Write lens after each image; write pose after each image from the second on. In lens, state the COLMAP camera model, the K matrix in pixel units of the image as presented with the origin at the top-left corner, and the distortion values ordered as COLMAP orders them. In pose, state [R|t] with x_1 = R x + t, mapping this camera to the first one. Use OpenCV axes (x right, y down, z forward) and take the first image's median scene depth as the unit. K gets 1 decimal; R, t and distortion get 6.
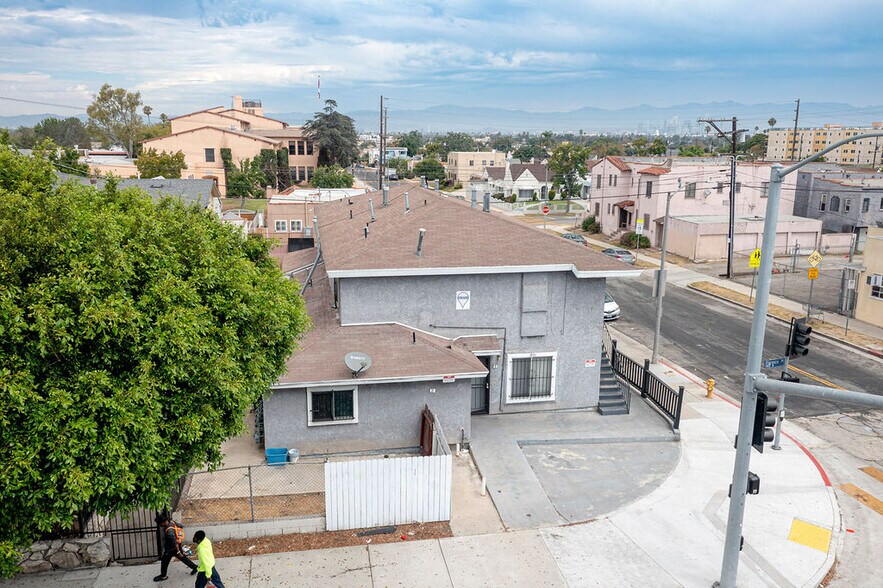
lens RADIAL K [[693.5, 0, 444.0], [0, 693.5, 290.7], [0, 0, 1]] dist [-0.006519, -0.008959]
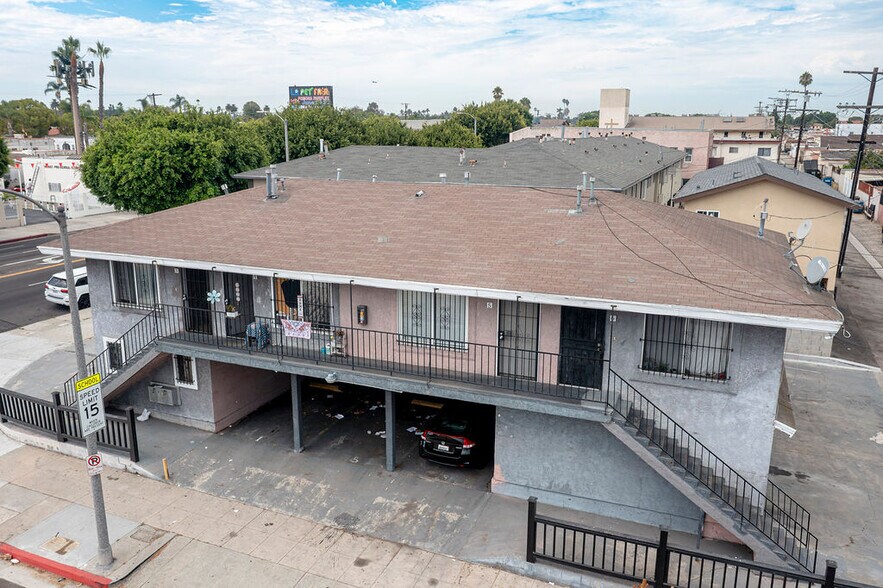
lens RADIAL K [[693.5, 0, 444.0], [0, 693.5, 290.7], [0, 0, 1]] dist [-0.006519, -0.008959]
pose [[-0.555985, 0.178245, -0.811856, 0.323803], [-0.191271, 0.923087, 0.333655, -0.167011], [0.808886, 0.340792, -0.479129, 0.829969]]
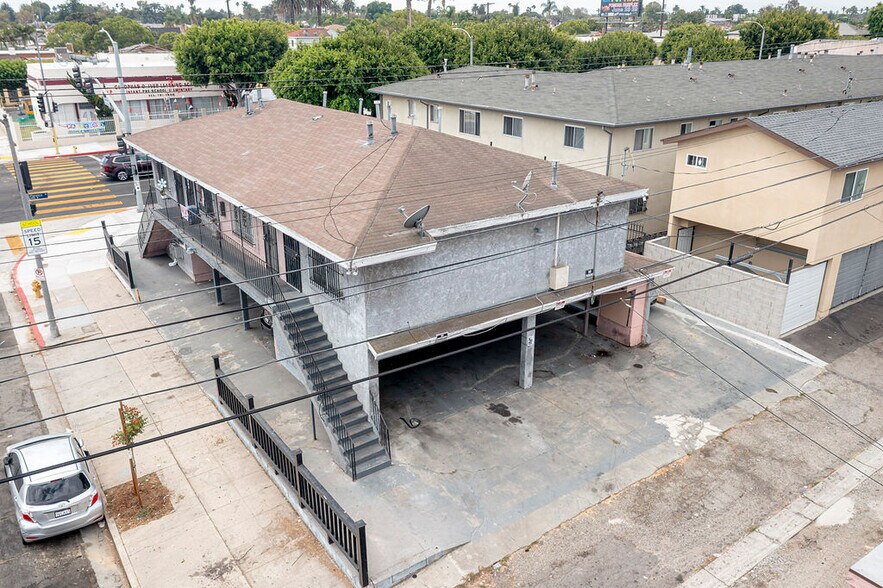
lens RADIAL K [[688.1, 0, 441.5], [0, 688.1, 294.0], [0, 0, 1]] dist [-0.010113, 0.000400]
pose [[-0.915721, 0.136163, -0.378040, 0.116590], [-0.096323, 0.839012, 0.535520, -0.243406], [0.390098, 0.526801, -0.755185, 1.064787]]
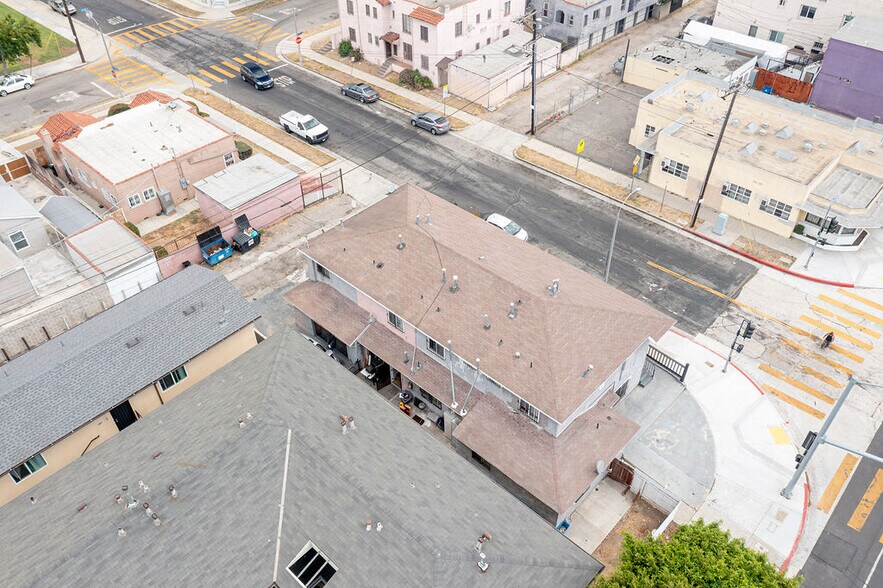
lens RADIAL K [[697.3, 0, 441.5], [0, 697.3, 294.0], [0, 0, 1]] dist [-0.007318, -0.007397]
pose [[0.814875, -0.395550, 0.423697, -0.384605], [0.140745, 0.844118, 0.517354, -0.459355], [-0.562289, -0.361946, 0.743523, 0.039006]]
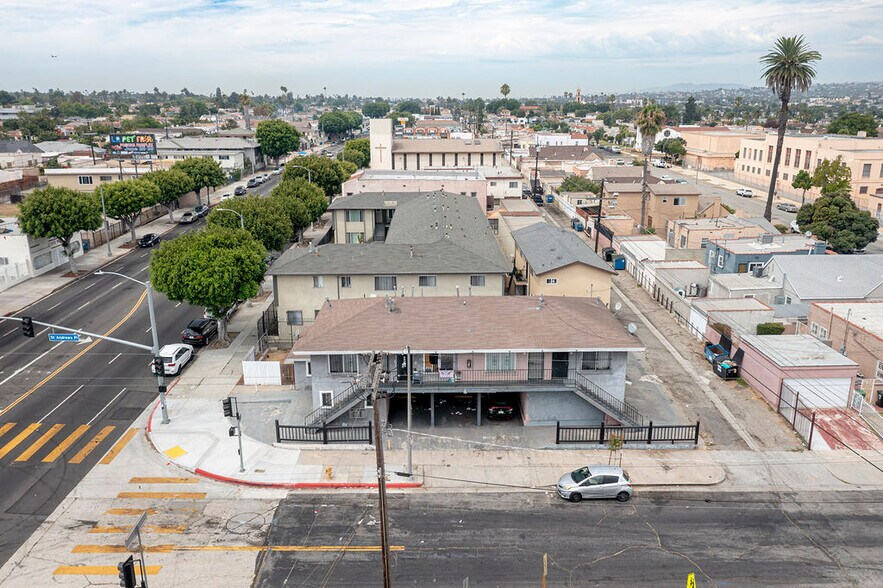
lens RADIAL K [[693.5, 0, 444.0], [0, 693.5, 290.7], [0, 0, 1]] dist [-0.006519, -0.008959]
pose [[-0.181737, 0.249433, -0.951186, 0.832435], [-0.212116, 0.934578, 0.285606, -0.341744], [0.960197, 0.253667, -0.116938, 0.683217]]
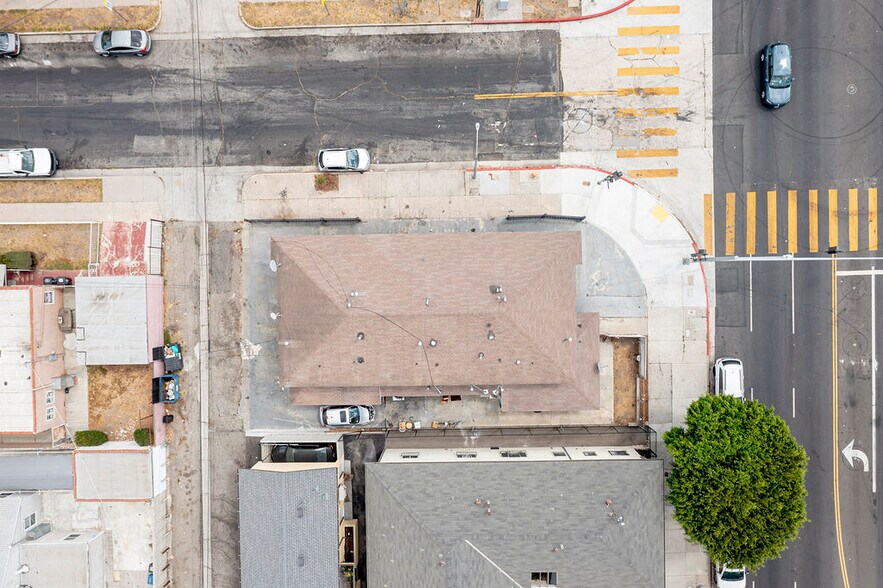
lens RADIAL K [[697.3, 0, 441.5], [0, 697.3, 294.0], [0, 0, 1]] dist [-0.007318, -0.007397]
pose [[0.184889, -0.982163, -0.034243, 0.042825], [0.233804, 0.010117, 0.972231, -0.939133], [-0.954543, -0.187761, 0.231504, 0.390044]]
